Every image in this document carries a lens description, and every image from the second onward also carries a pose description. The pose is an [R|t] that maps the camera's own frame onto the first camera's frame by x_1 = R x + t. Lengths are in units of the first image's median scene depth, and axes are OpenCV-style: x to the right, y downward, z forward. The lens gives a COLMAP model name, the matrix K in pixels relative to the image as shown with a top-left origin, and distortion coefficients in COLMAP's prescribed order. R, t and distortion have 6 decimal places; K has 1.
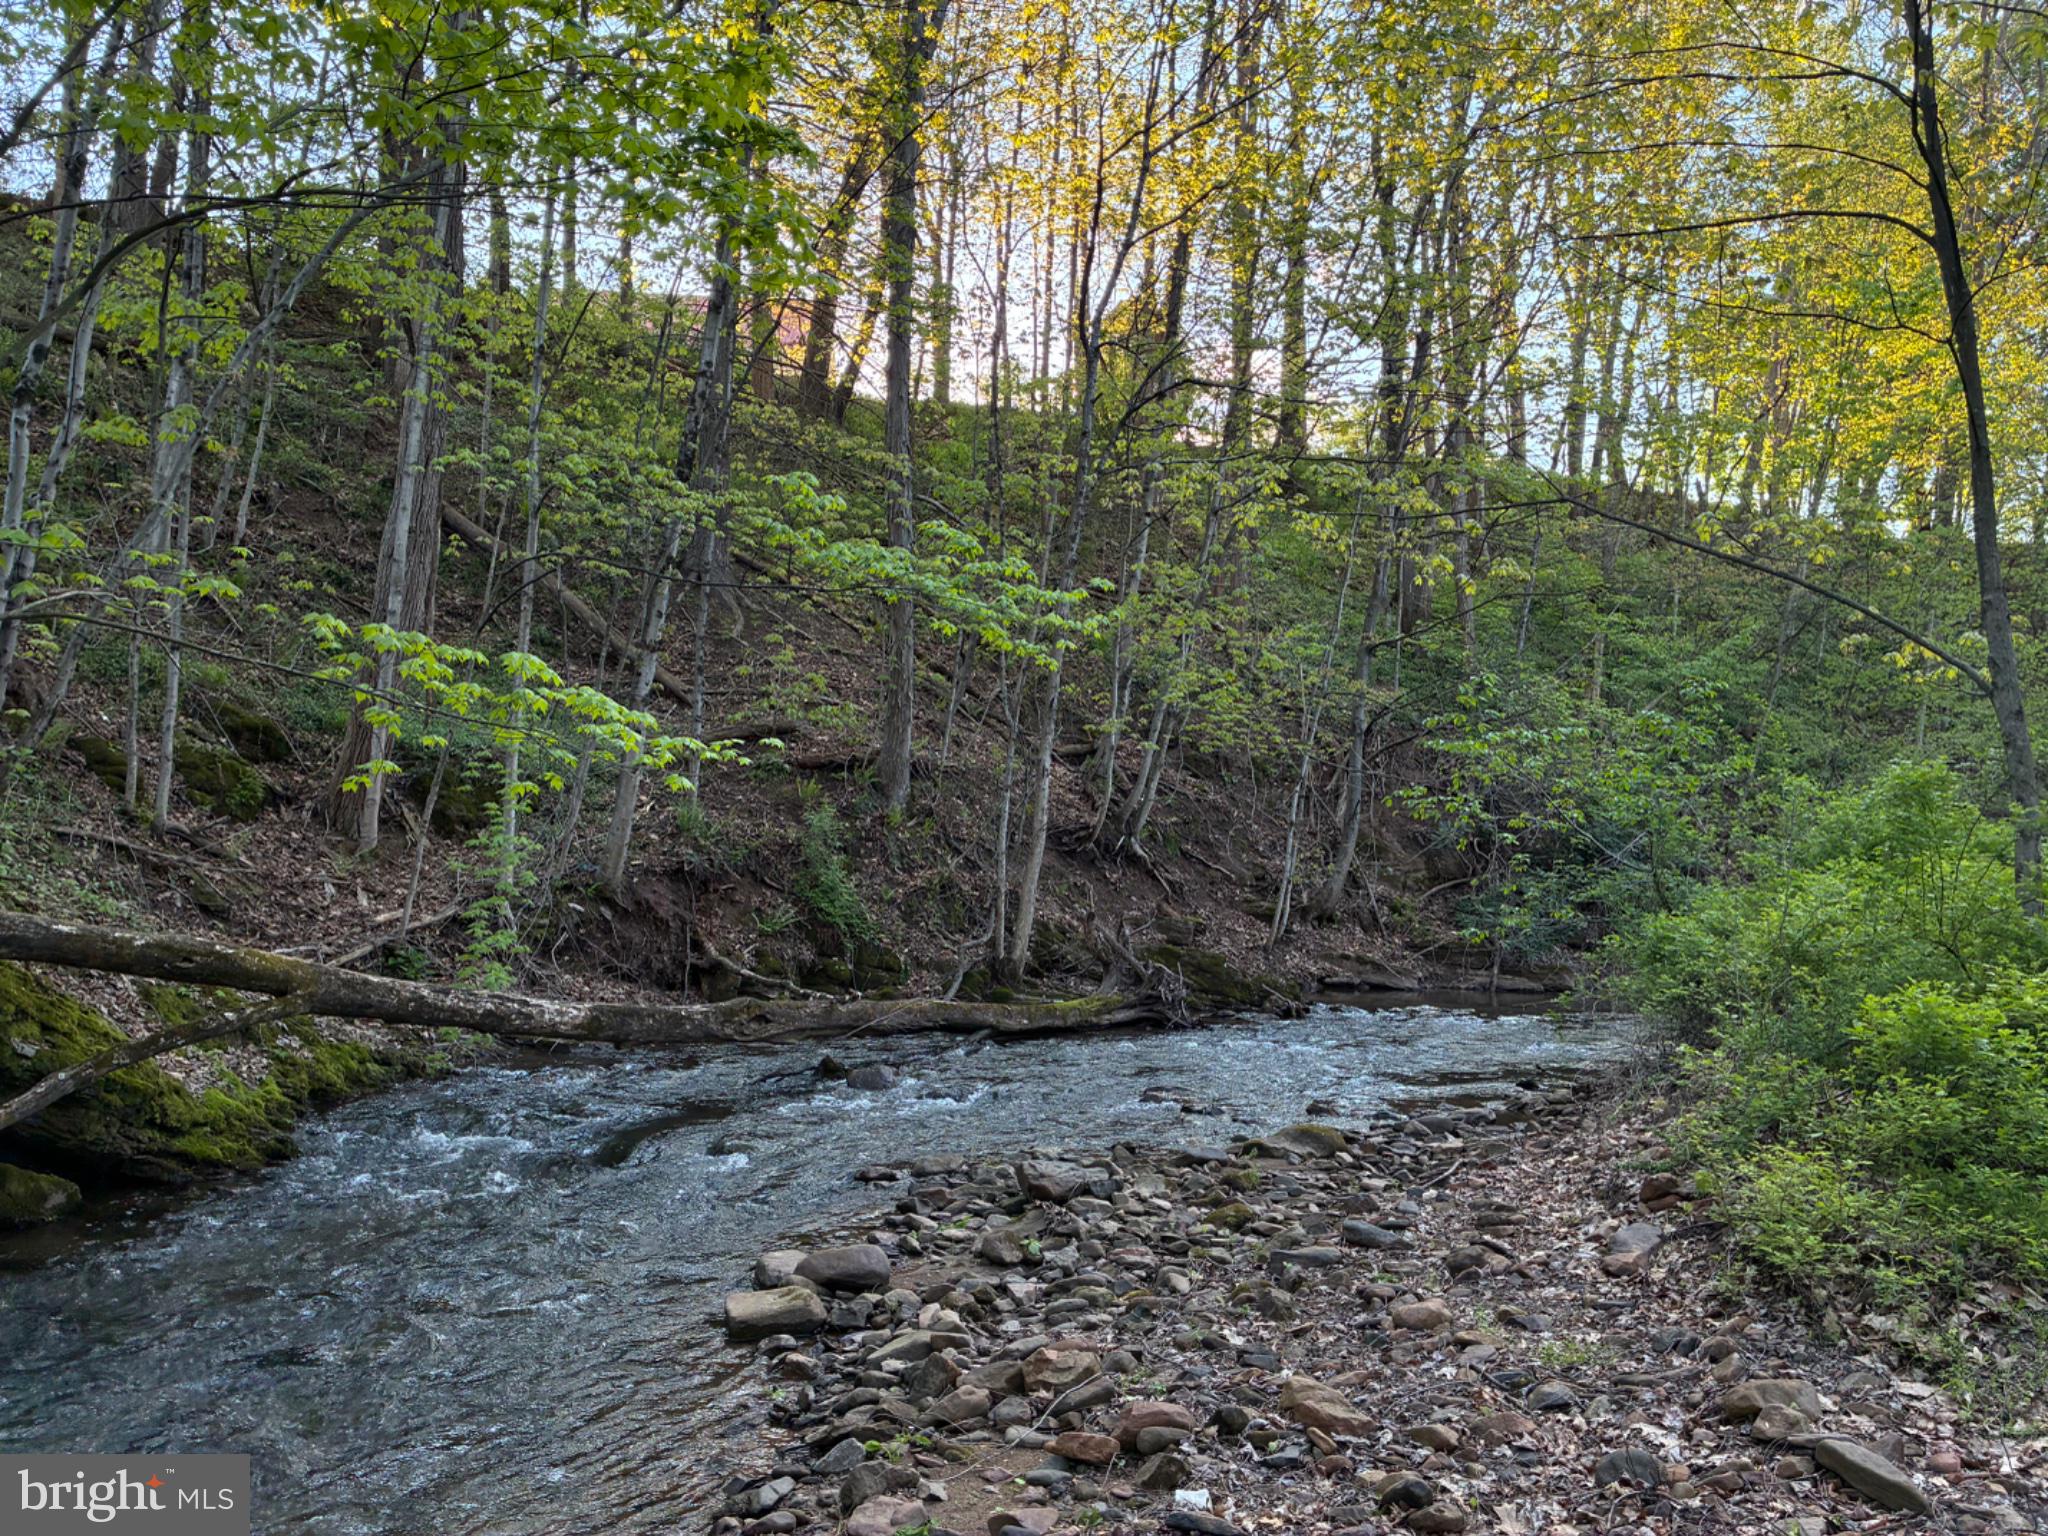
lens RADIAL K [[1549.8, 0, 1019.5], [0, 1549.8, 760.5], [0, 0, 1]] dist [0.034101, -0.066458]
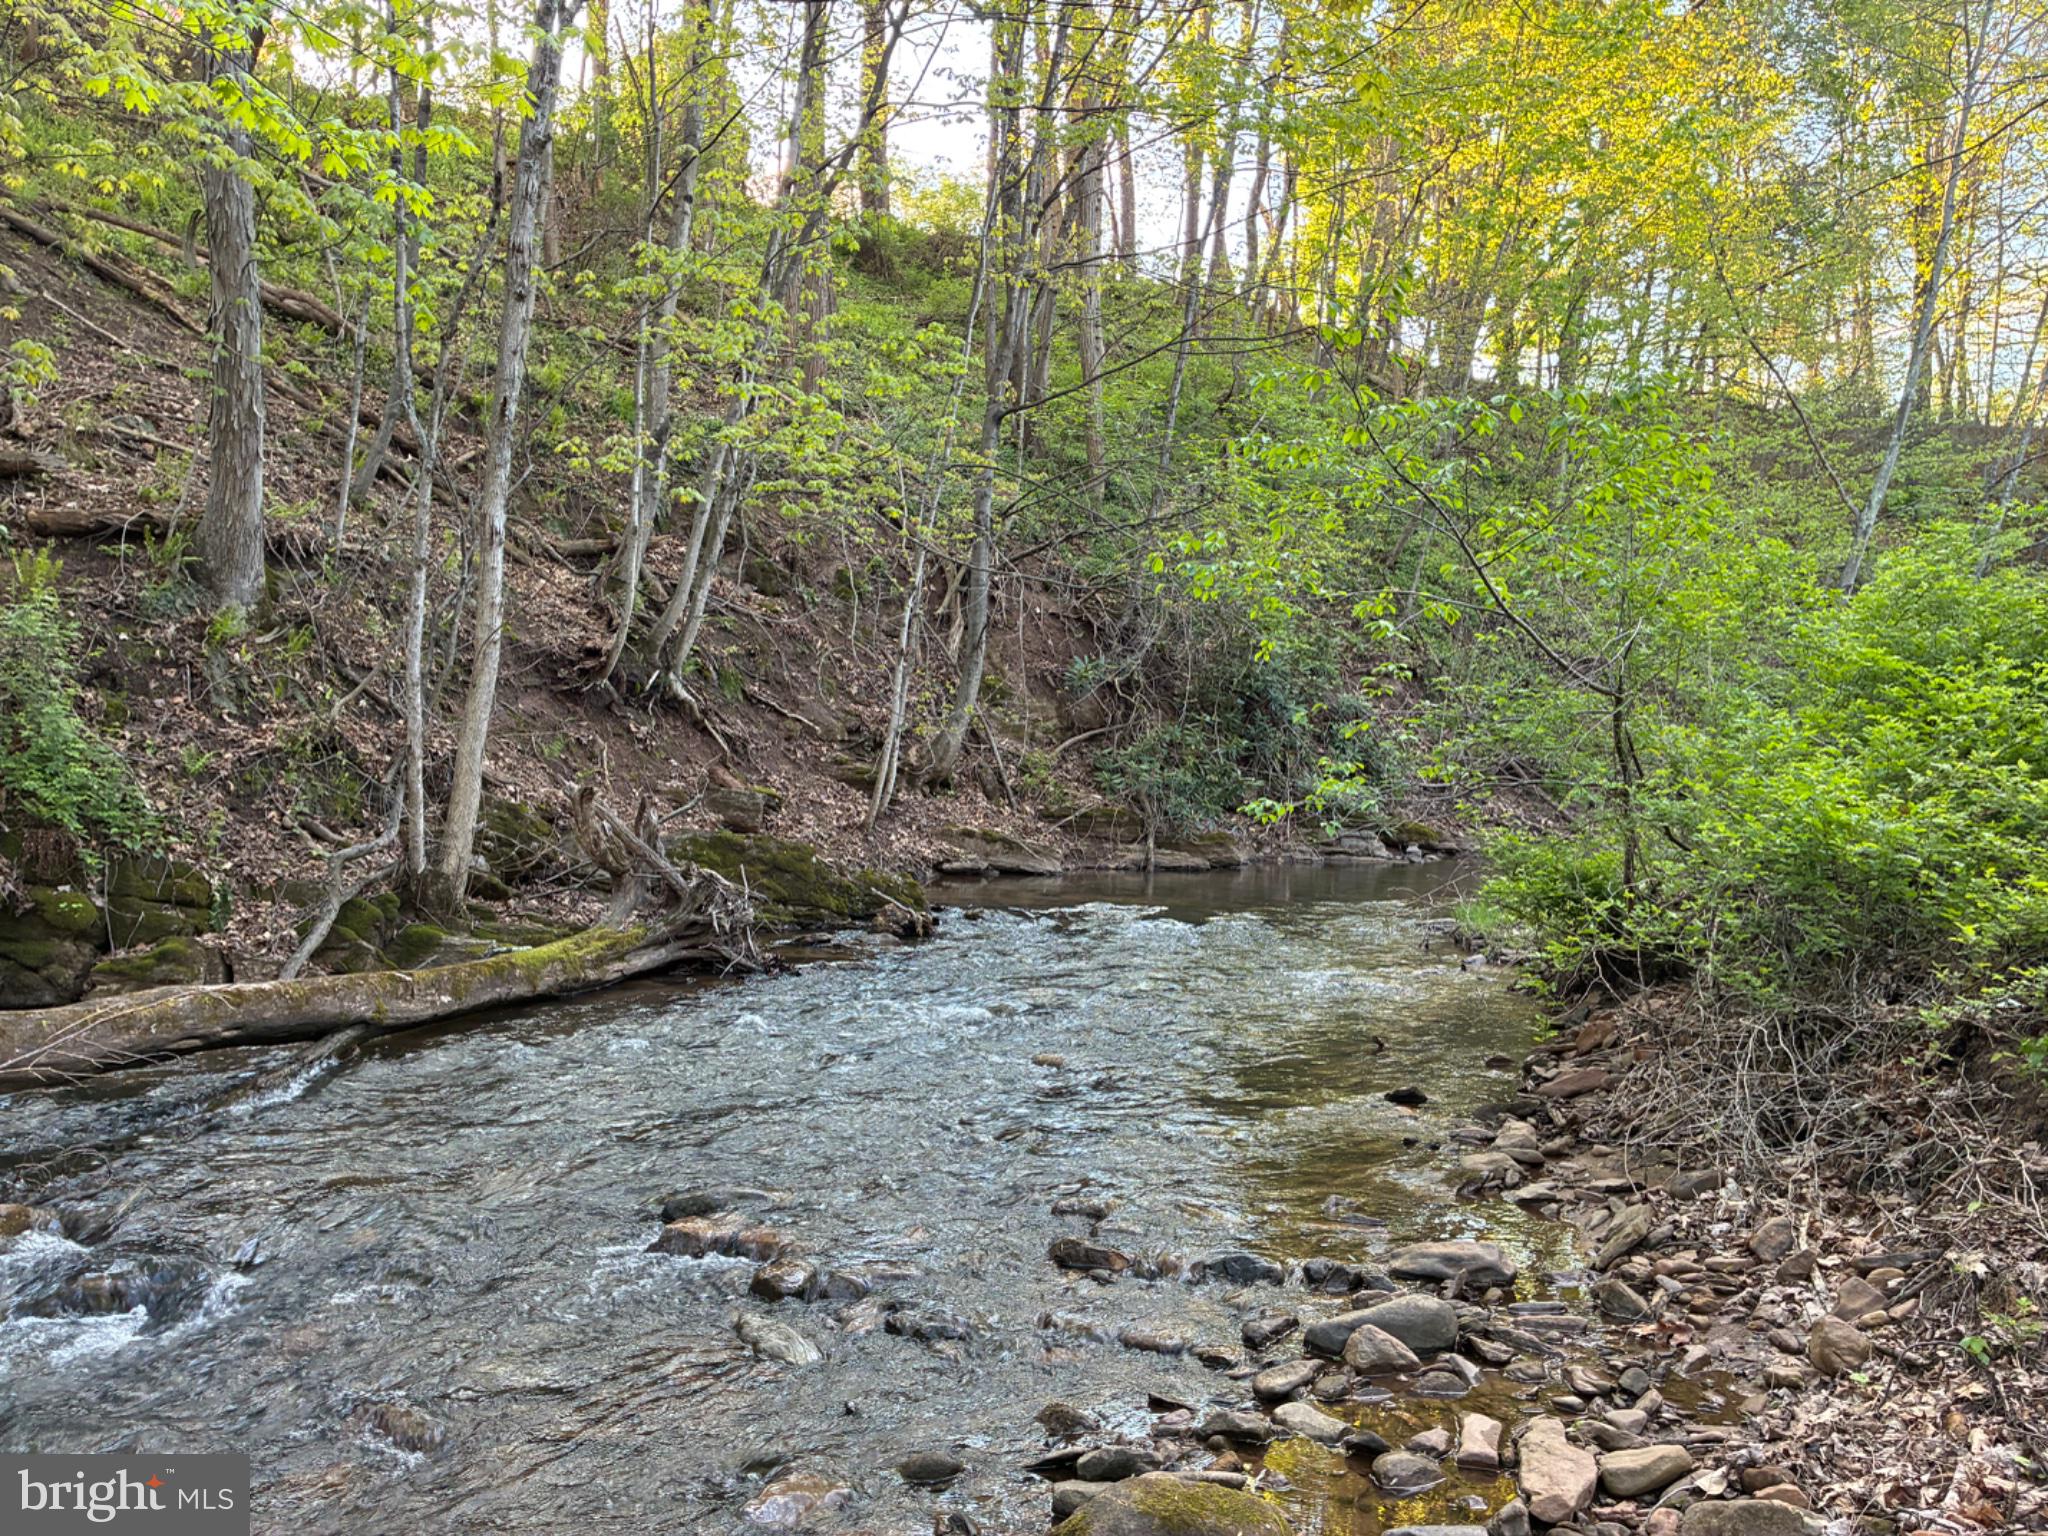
lens RADIAL K [[1549.8, 0, 1019.5], [0, 1549.8, 760.5], [0, 0, 1]] dist [0.034101, -0.066458]
pose [[0.961179, -0.020552, 0.275161, 0.037536], [-0.003809, 0.996139, 0.087708, 0.033053], [-0.275901, -0.085352, 0.957389, 0.359137]]
